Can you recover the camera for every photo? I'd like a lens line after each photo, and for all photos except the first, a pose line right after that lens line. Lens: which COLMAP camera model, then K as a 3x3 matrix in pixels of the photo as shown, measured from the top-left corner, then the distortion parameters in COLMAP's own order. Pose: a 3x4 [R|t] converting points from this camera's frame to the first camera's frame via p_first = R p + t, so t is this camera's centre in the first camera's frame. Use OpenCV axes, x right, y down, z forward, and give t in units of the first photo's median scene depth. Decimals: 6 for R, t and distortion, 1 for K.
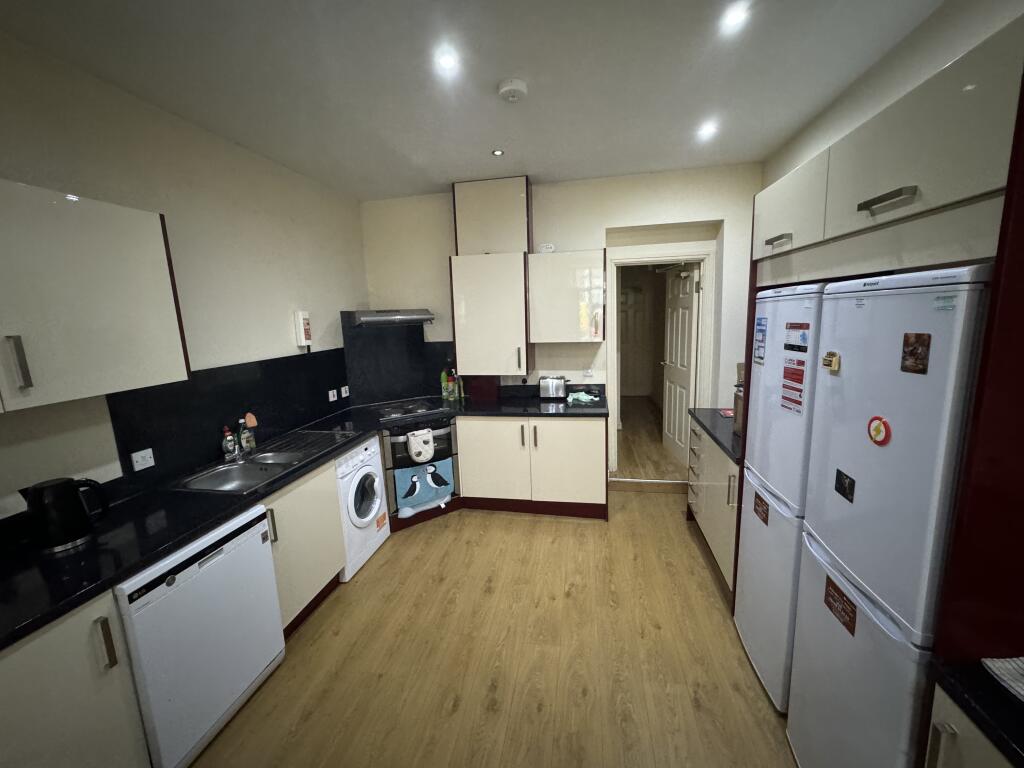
lens RADIAL K [[407.4, 0, 512.3], [0, 407.4, 383.2], [0, 0, 1]] dist [-0.000839, -0.000367]
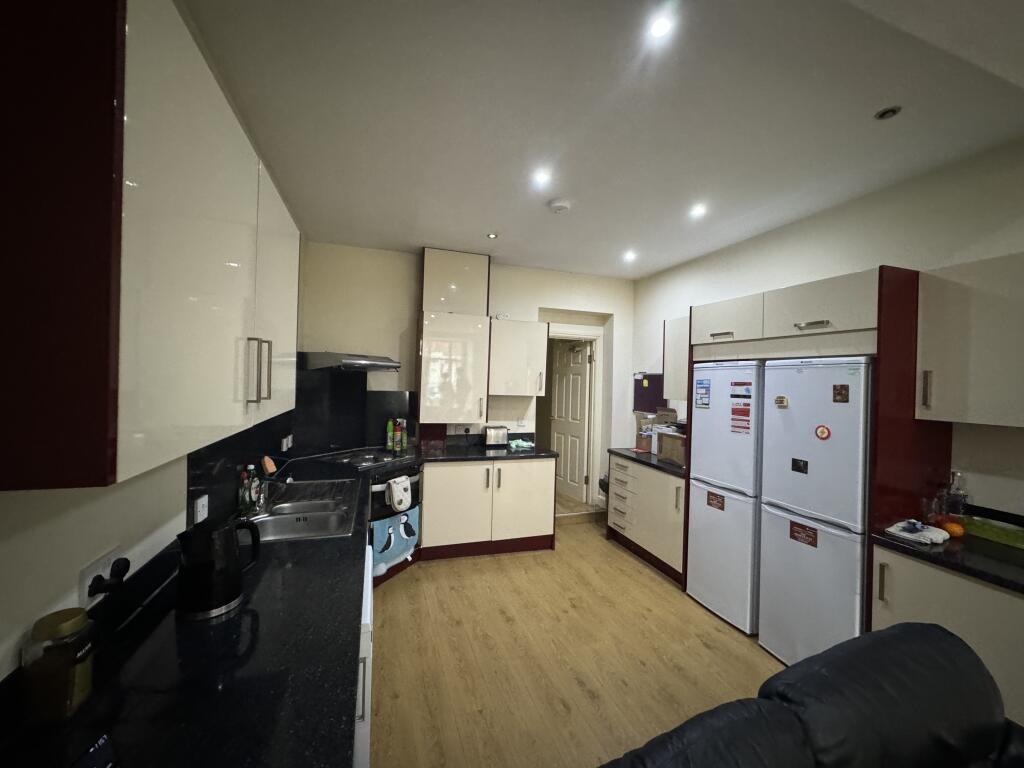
lens RADIAL K [[407.4, 0, 513.9], [0, 407.4, 383.1], [0, 0, 1]] dist [-0.000839, -0.000367]
pose [[0.870040, 0.057842, 0.489576, -0.468142], [0.022701, 0.987339, -0.156993, 0.050530], [-0.492459, 0.147704, 0.857711, -0.007766]]
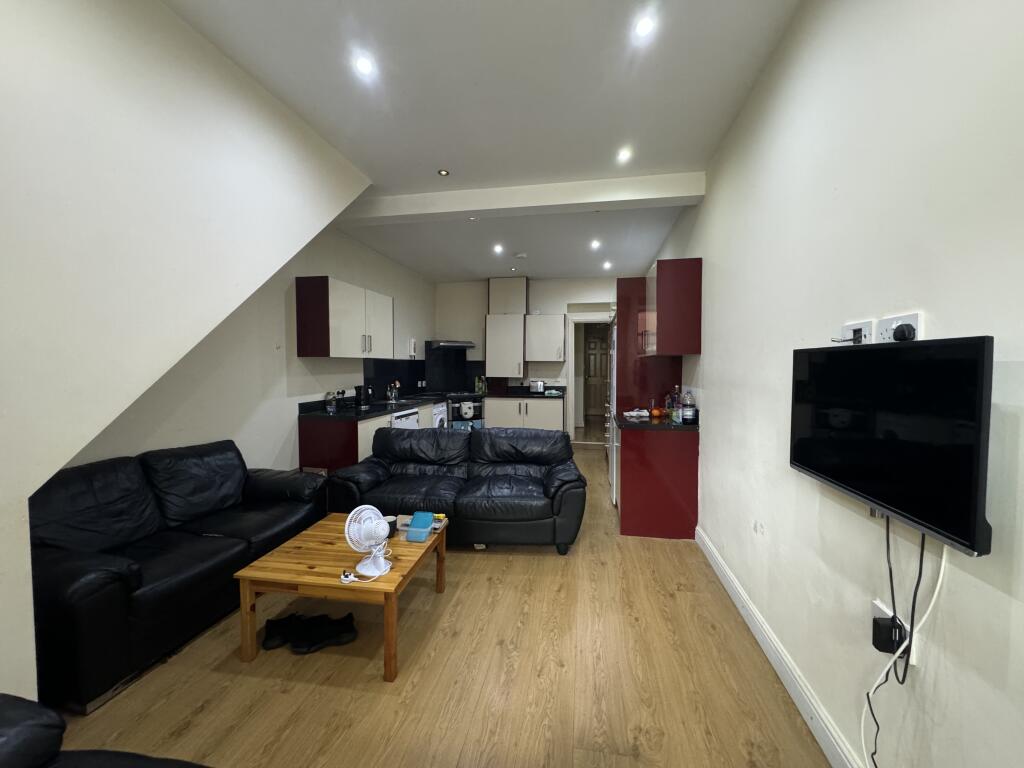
lens RADIAL K [[407.4, 0, 511.7], [0, 407.4, 383.1], [0, 0, 1]] dist [-0.000839, -0.000367]
pose [[0.999183, 0.040403, -0.001060, -0.015372], [-0.040228, 0.991646, -0.122552, 0.249476], [-0.003900, 0.122494, 0.992462, -0.906890]]
